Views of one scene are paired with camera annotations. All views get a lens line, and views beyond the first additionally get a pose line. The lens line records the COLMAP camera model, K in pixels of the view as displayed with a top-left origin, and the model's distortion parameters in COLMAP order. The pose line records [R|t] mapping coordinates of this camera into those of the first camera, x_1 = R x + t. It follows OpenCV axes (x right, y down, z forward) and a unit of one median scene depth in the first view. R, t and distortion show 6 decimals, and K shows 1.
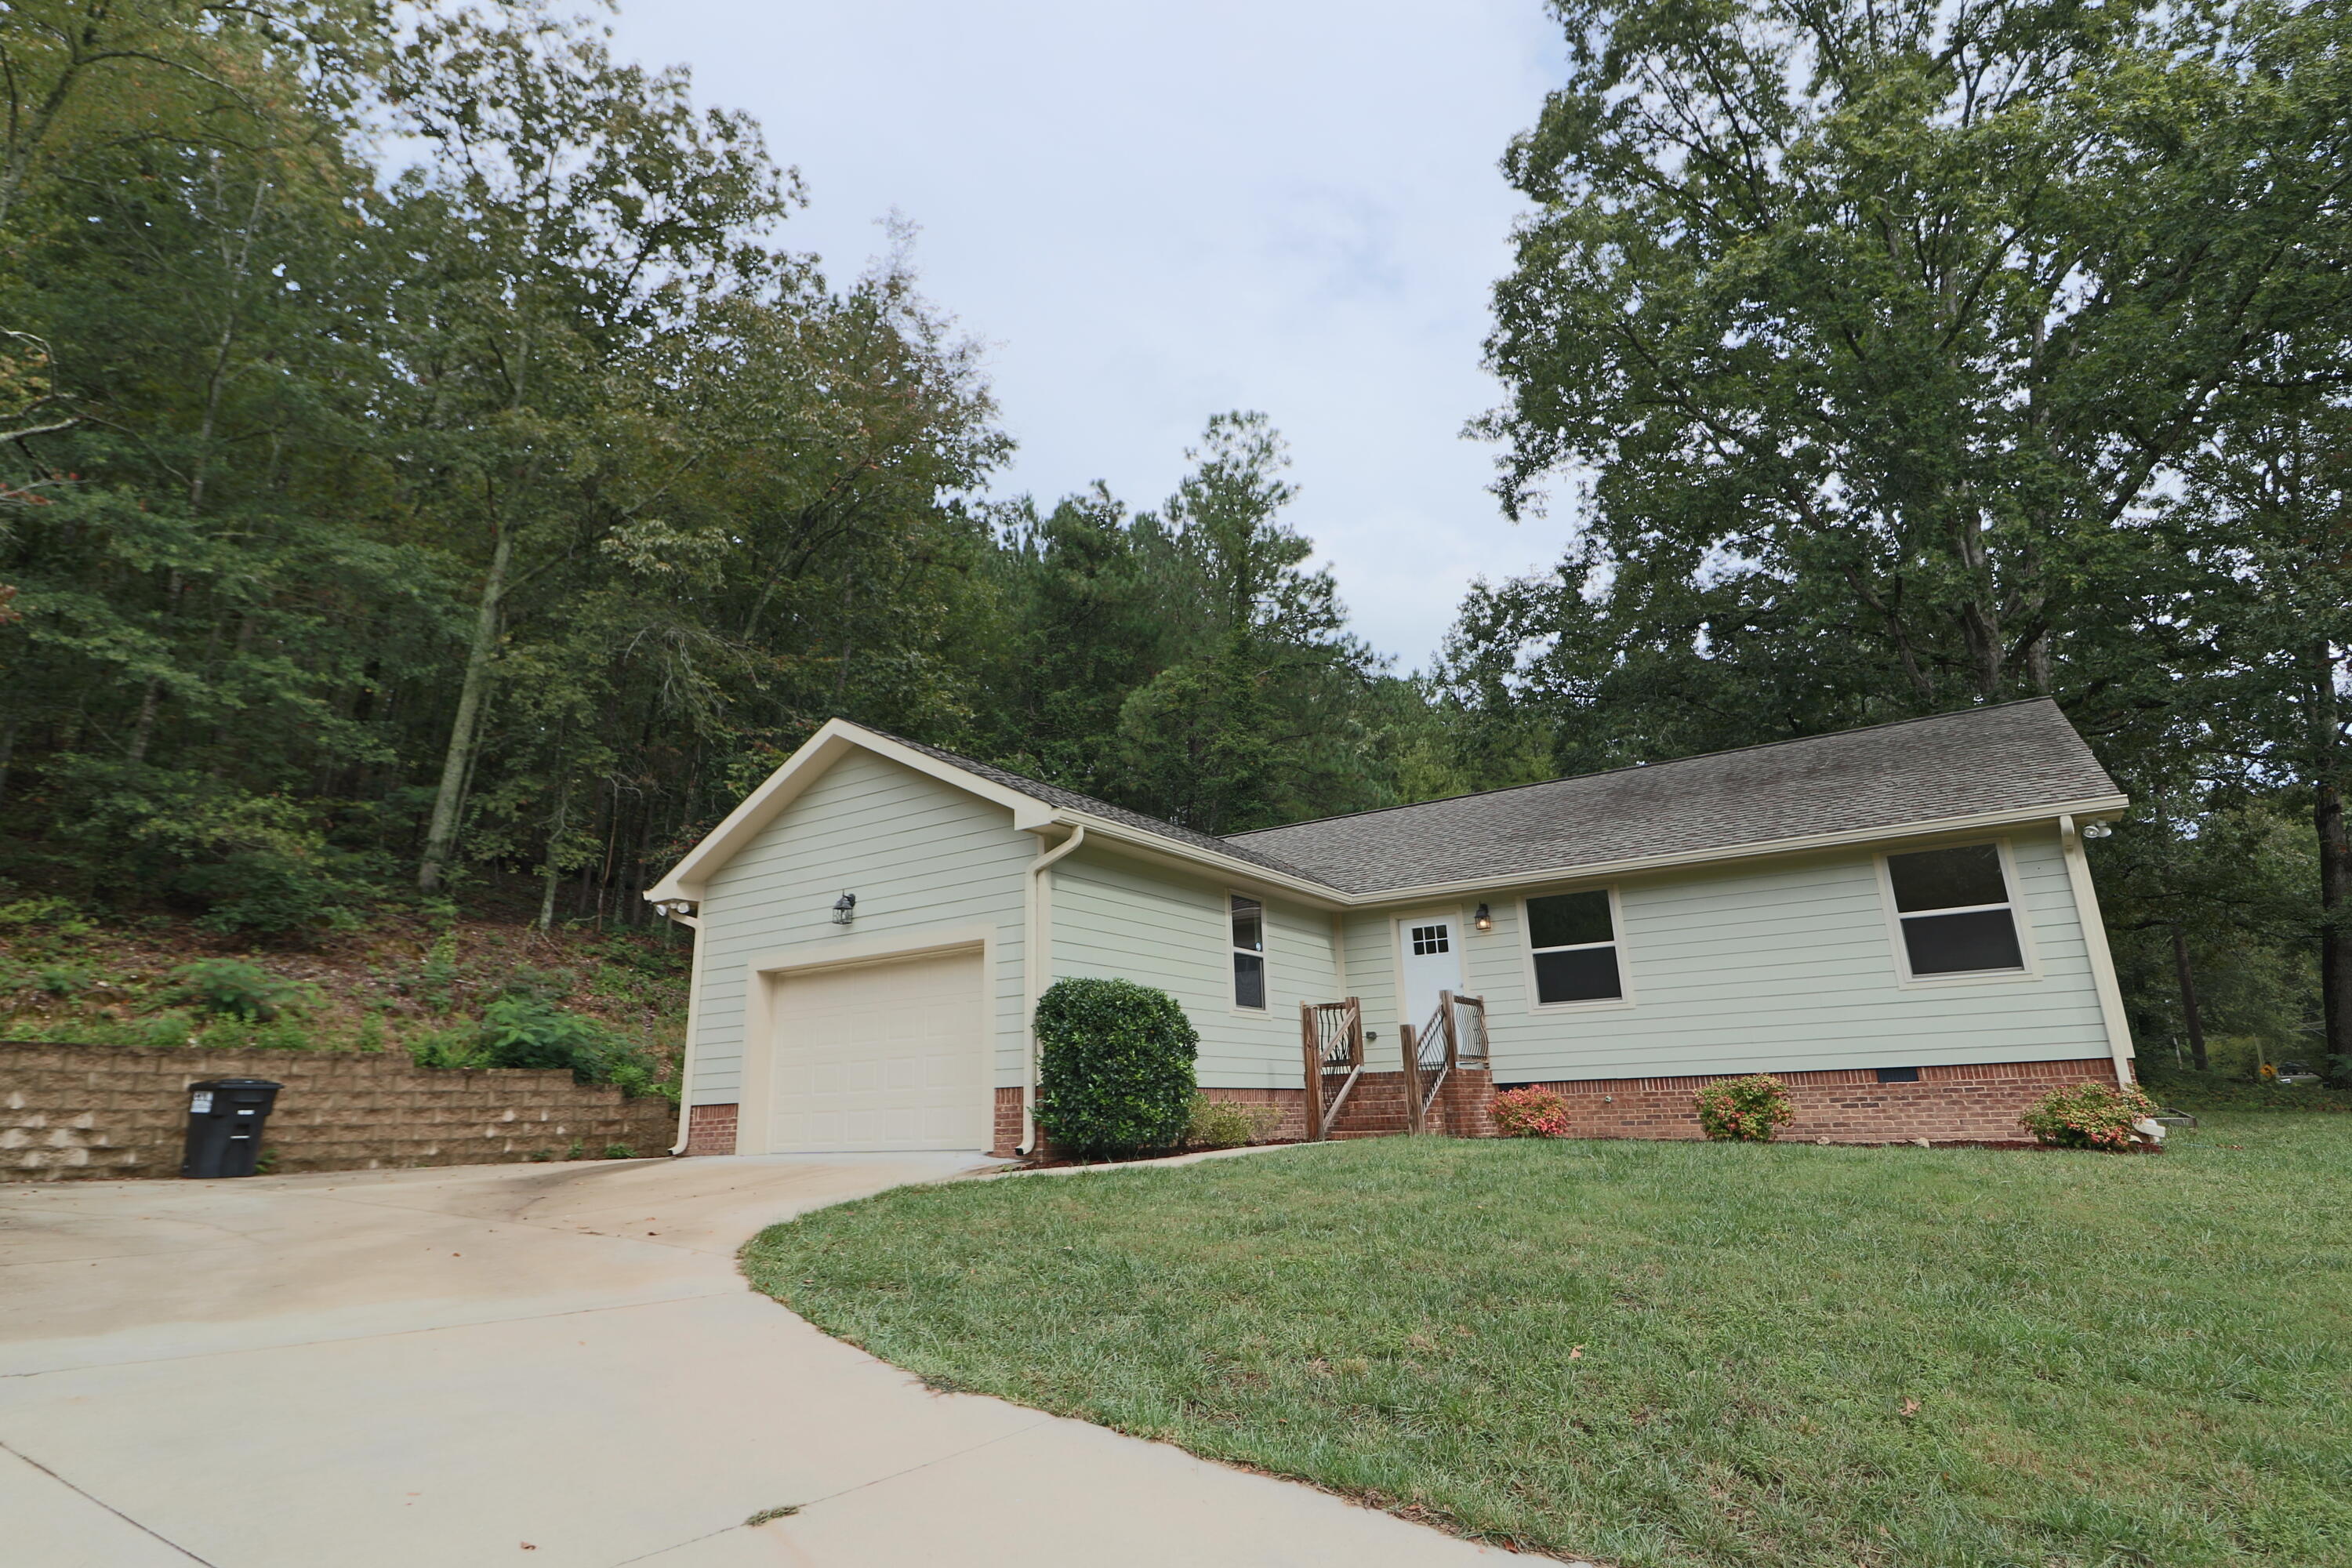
lens RADIAL K [[1239.4, 0, 1181.1], [0, 1239.4, 727.8], [0, 0, 1]] dist [0.002504, -0.010756]
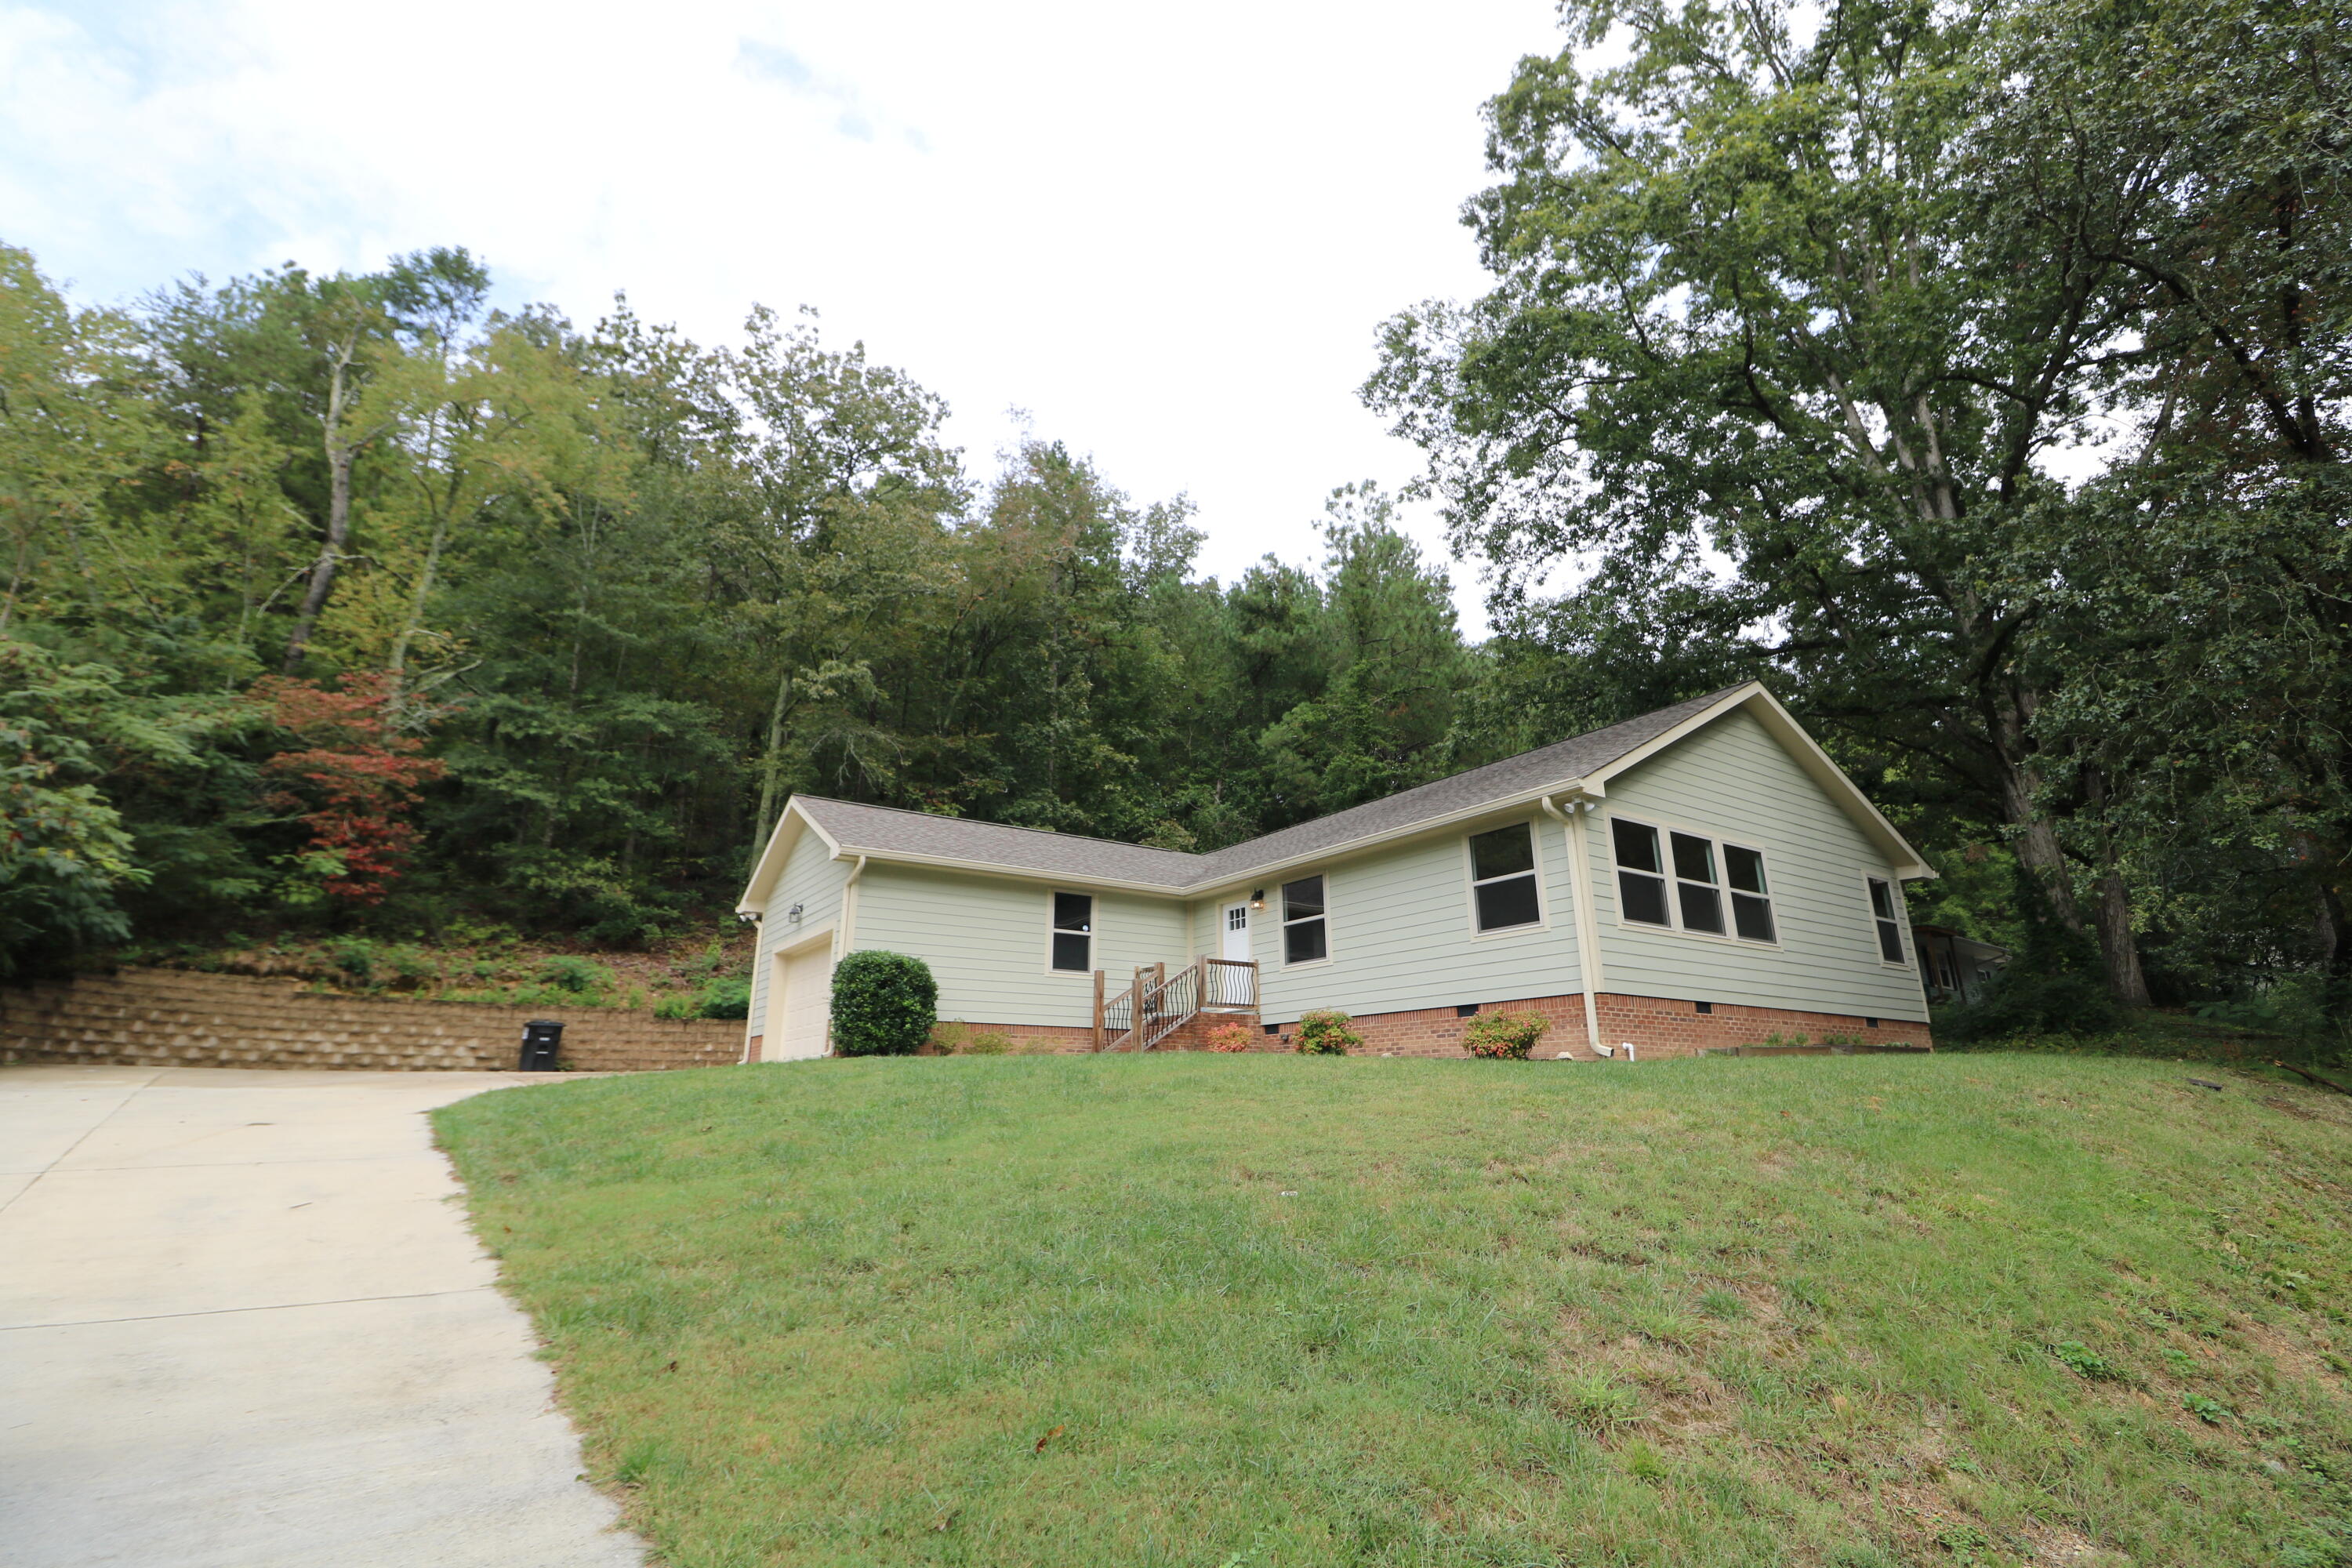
lens RADIAL K [[1106.2, 0, 1175.4], [0, 1106.2, 739.5], [0, 0, 1]] dist [-0.000420, -0.009979]
pose [[0.923658, -0.097799, -0.370527, 0.629433], [0.094696, 0.995151, -0.026606, 0.005748], [0.371332, -0.010513, 0.928440, -0.127568]]
